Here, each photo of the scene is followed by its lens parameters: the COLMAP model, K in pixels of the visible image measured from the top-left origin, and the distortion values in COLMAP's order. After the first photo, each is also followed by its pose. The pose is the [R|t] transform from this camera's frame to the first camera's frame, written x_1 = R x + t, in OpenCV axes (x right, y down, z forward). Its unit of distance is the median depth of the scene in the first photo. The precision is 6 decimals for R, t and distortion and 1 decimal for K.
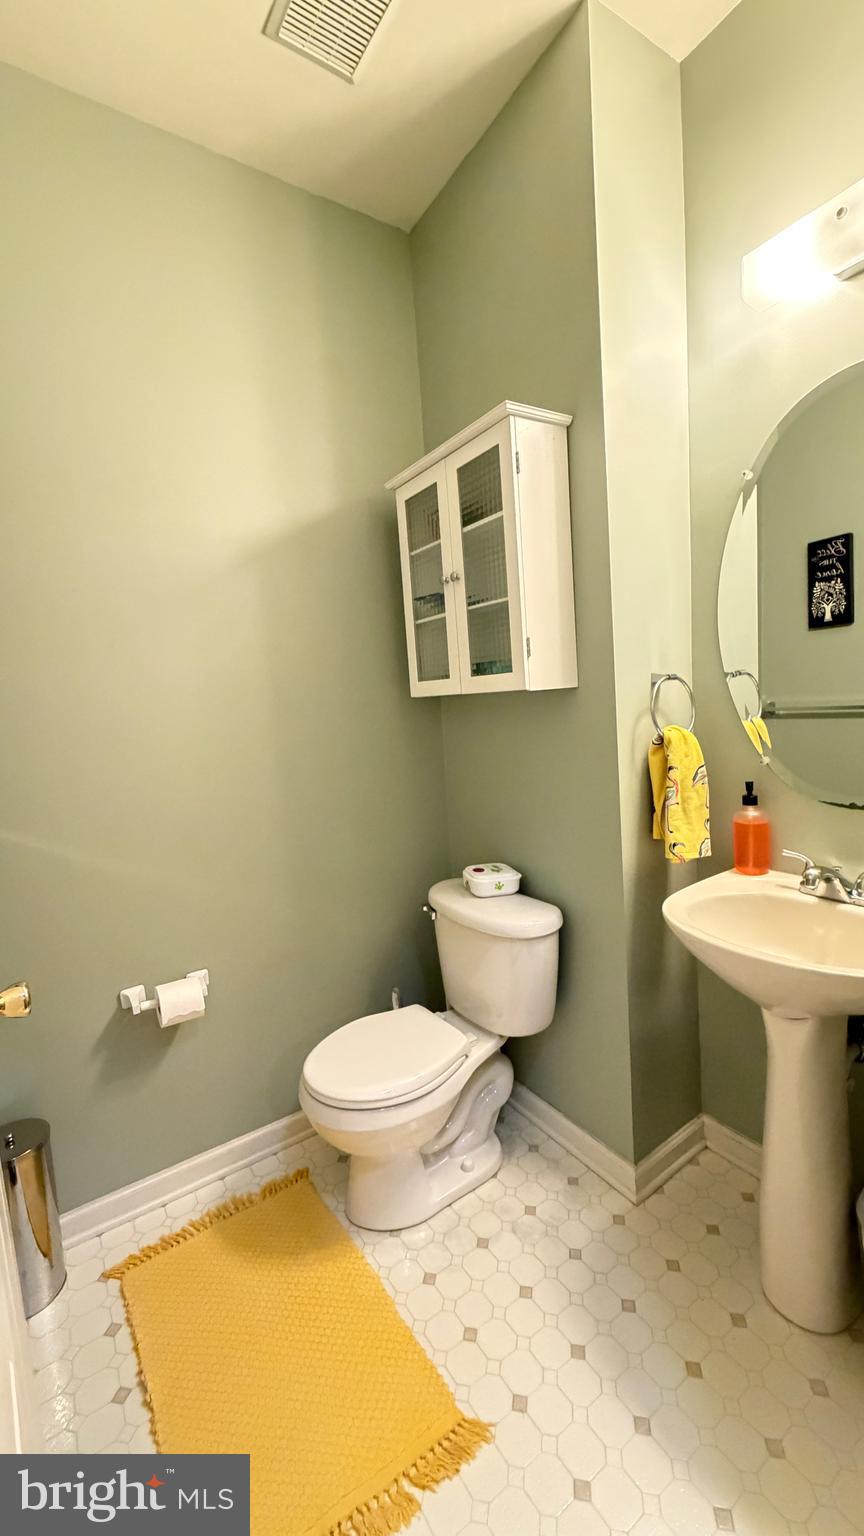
lens RADIAL K [[617.1, 0, 427.1], [0, 617.1, 765.0], [0, 0, 1]] dist [0.005197, -0.000312]
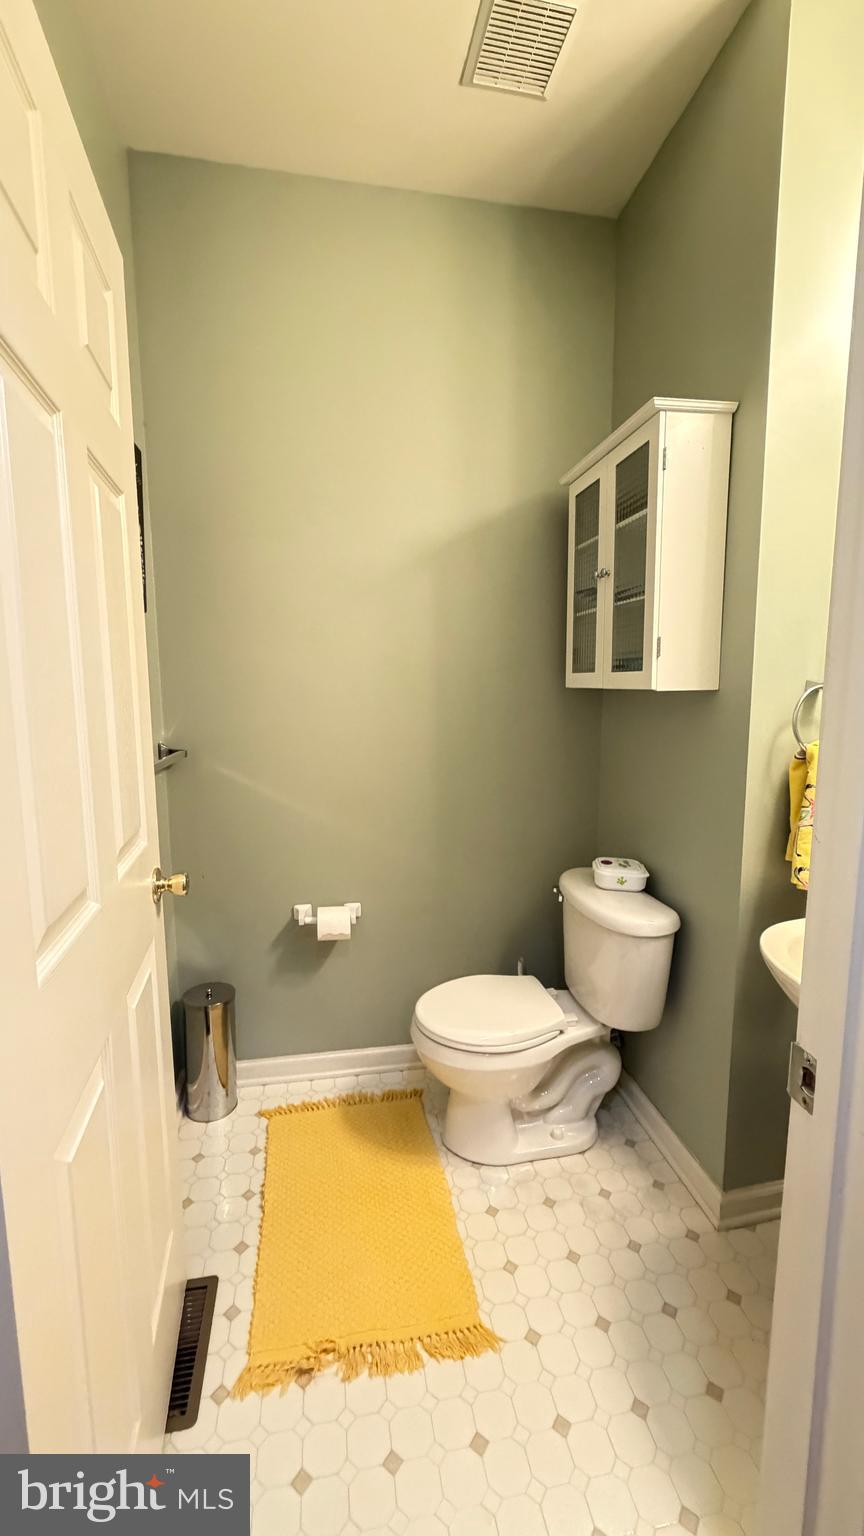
lens RADIAL K [[617.1, 0, 427.1], [0, 617.1, 765.0], [0, 0, 1]] dist [0.005197, -0.000312]
pose [[0.916435, 0.116336, -0.382901, 0.206514], [-0.101221, 0.993085, 0.059465, -0.022037], [0.387171, -0.015739, 0.921874, -0.055557]]
